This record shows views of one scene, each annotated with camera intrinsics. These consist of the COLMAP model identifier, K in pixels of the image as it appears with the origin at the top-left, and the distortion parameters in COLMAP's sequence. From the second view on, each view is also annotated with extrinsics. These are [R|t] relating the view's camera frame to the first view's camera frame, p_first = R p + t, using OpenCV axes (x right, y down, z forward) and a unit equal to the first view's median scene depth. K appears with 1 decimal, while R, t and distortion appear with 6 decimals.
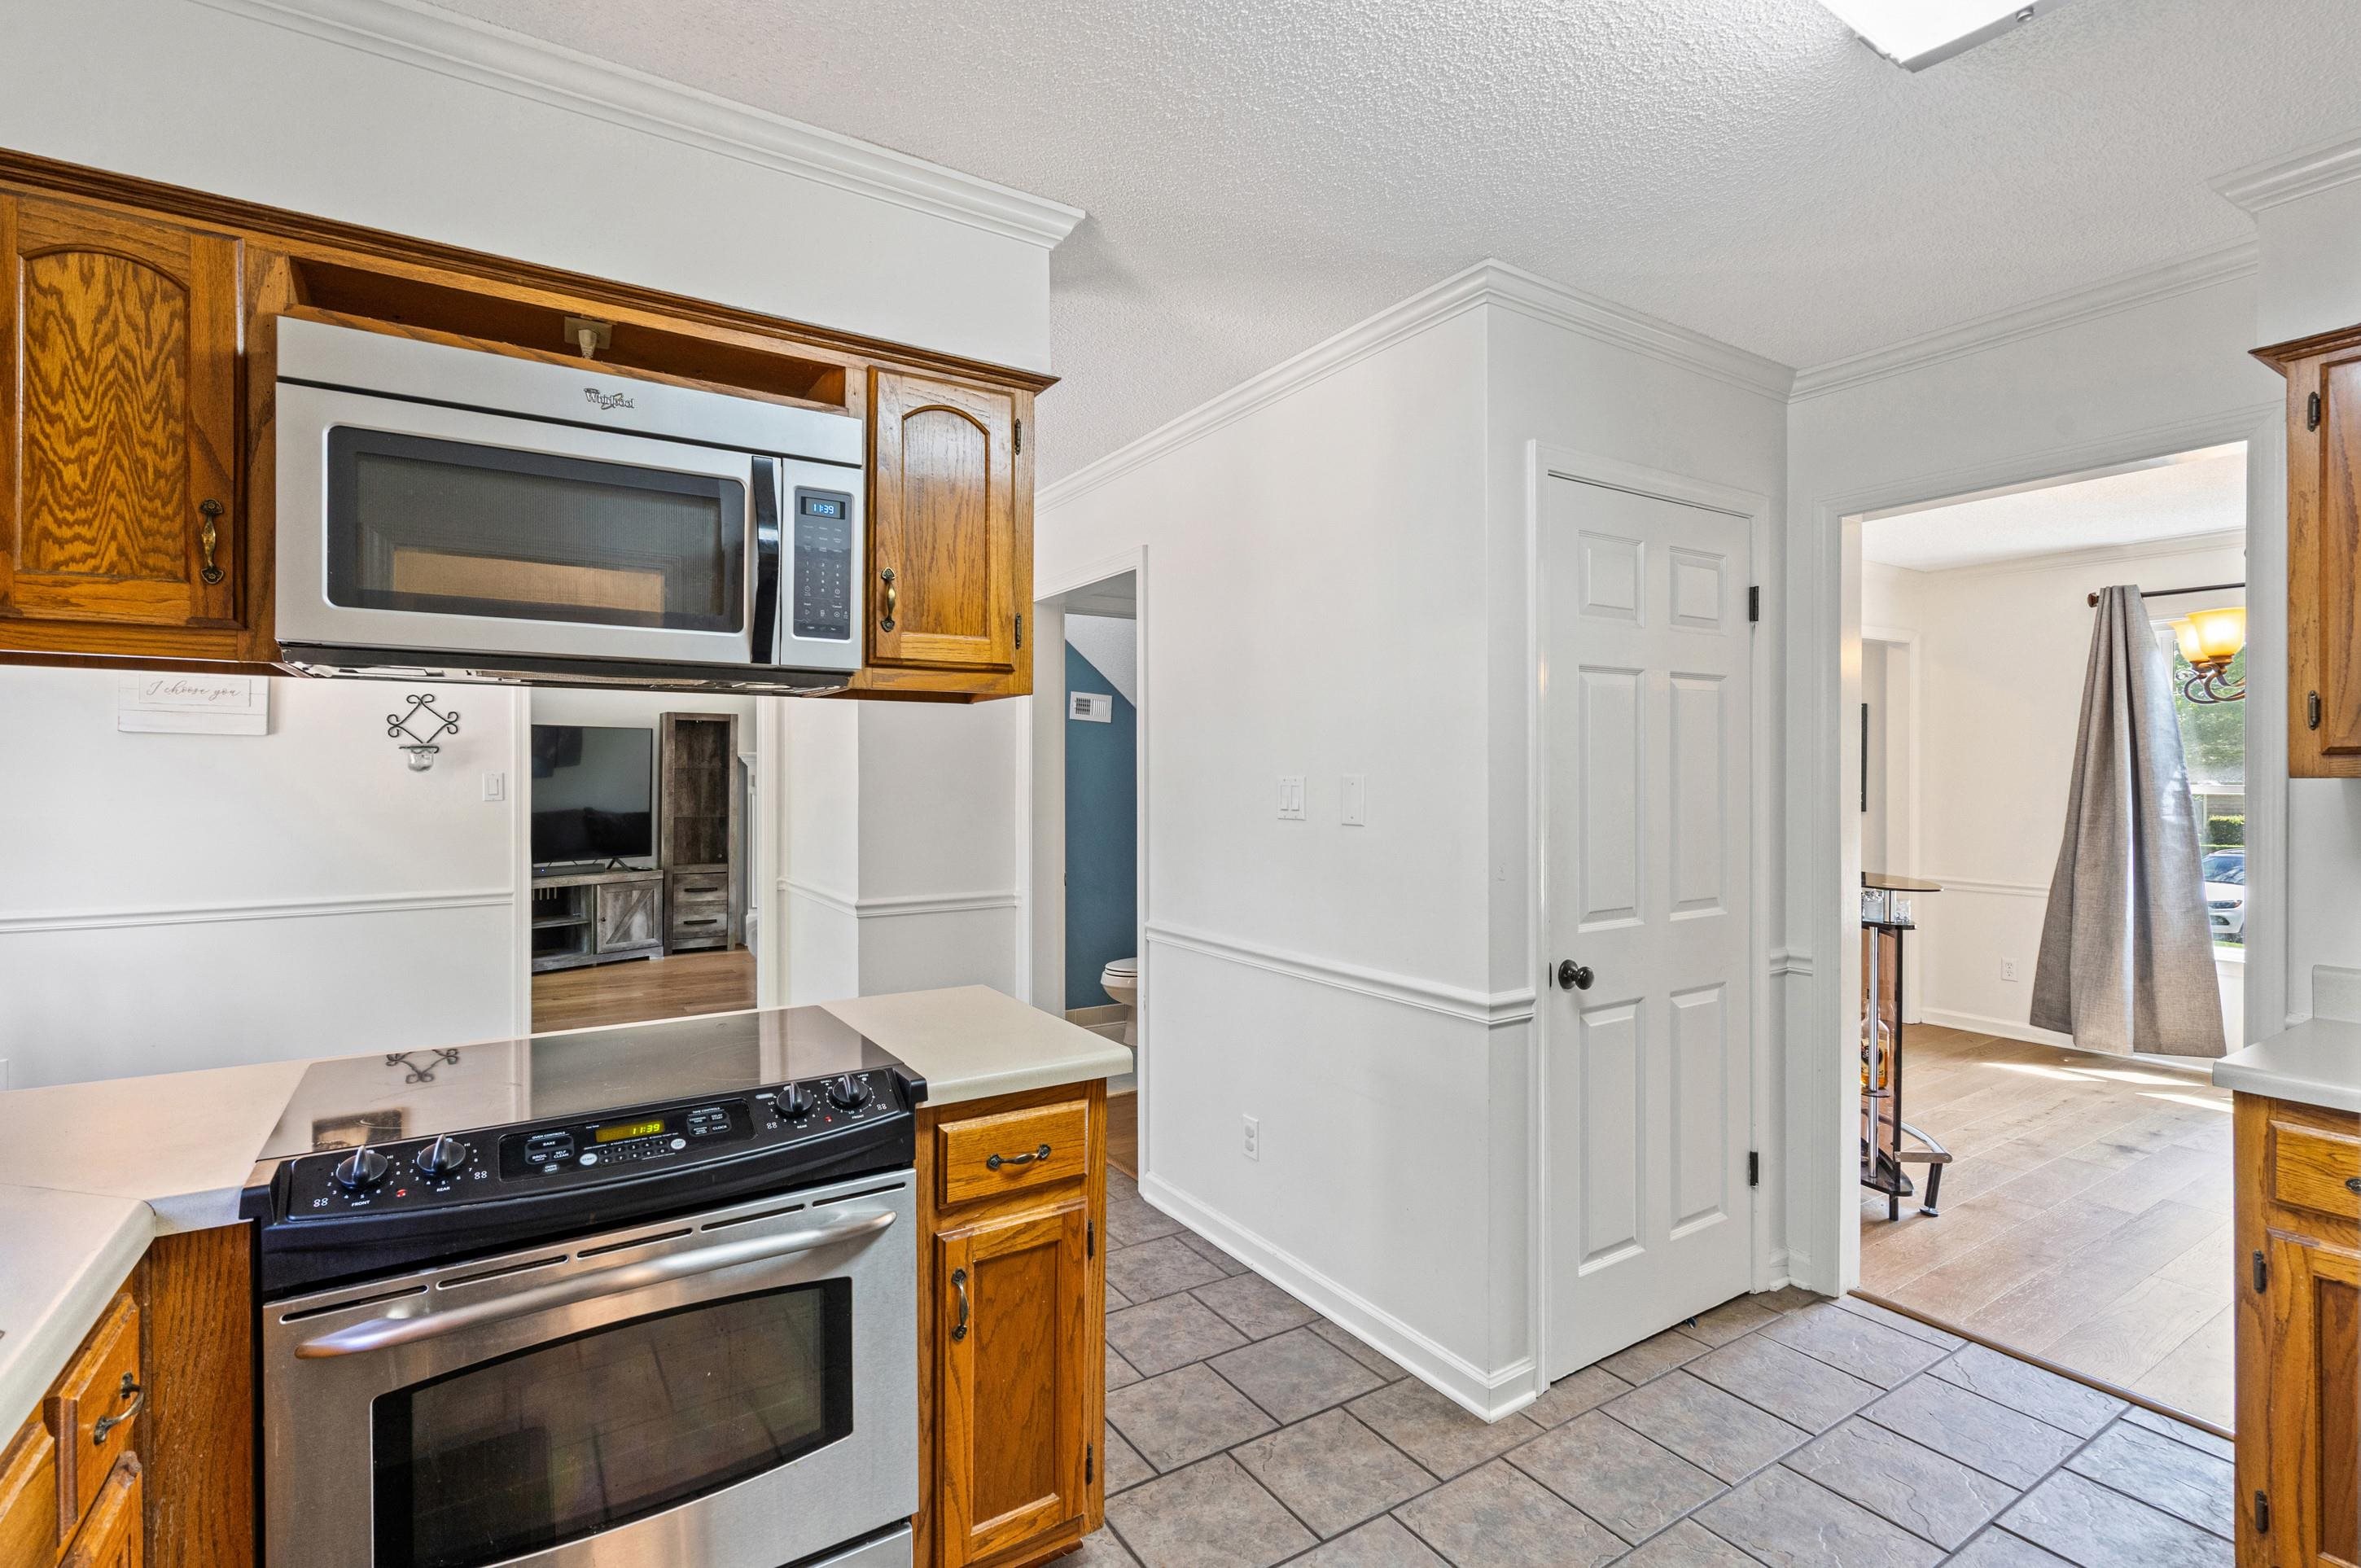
lens RADIAL K [[1083.5, 0, 1180.5], [0, 1083.5, 784.0], [0, 0, 1]] dist [0.000699, -0.000087]
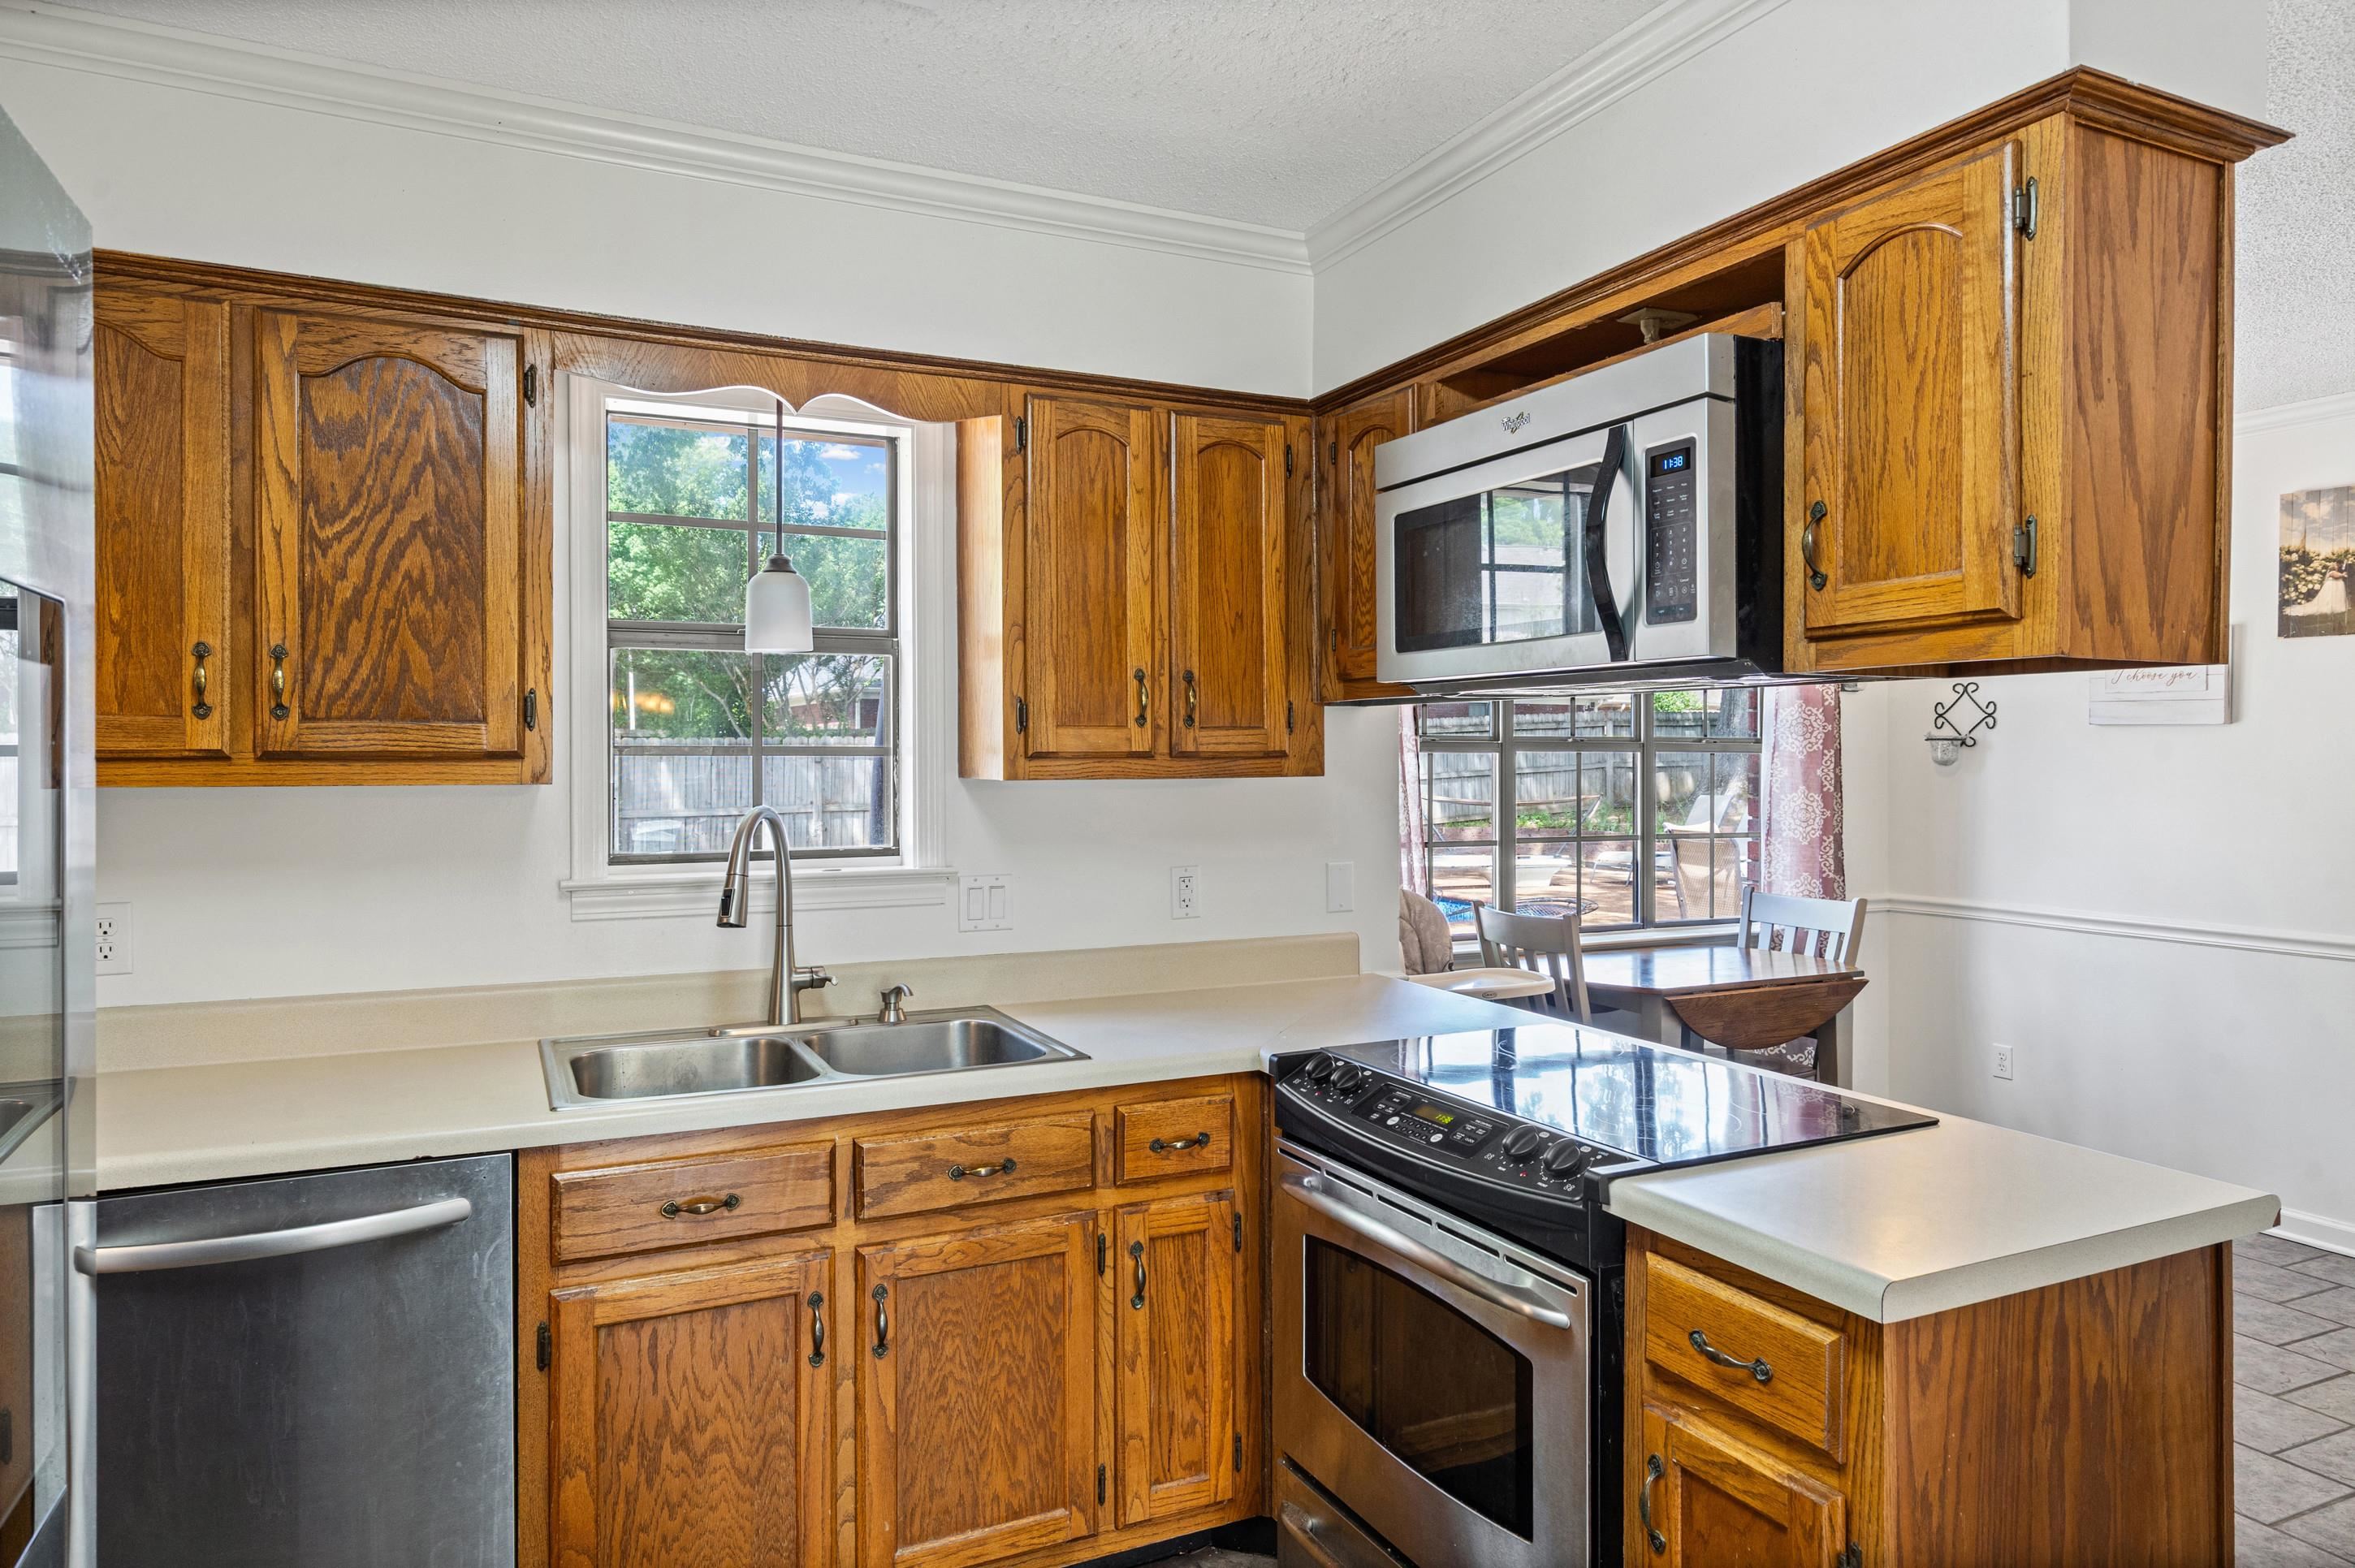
lens RADIAL K [[1442.3, 0, 1181.4], [0, 1442.3, 767.6], [0, 0, 1]] dist [0.030585, 0.000965]
pose [[-0.103862, 0.010018, -0.994541, 0.794118], [-0.009486, 0.999894, 0.011063, -0.033404], [0.994547, 0.010583, -0.103756, 0.746400]]
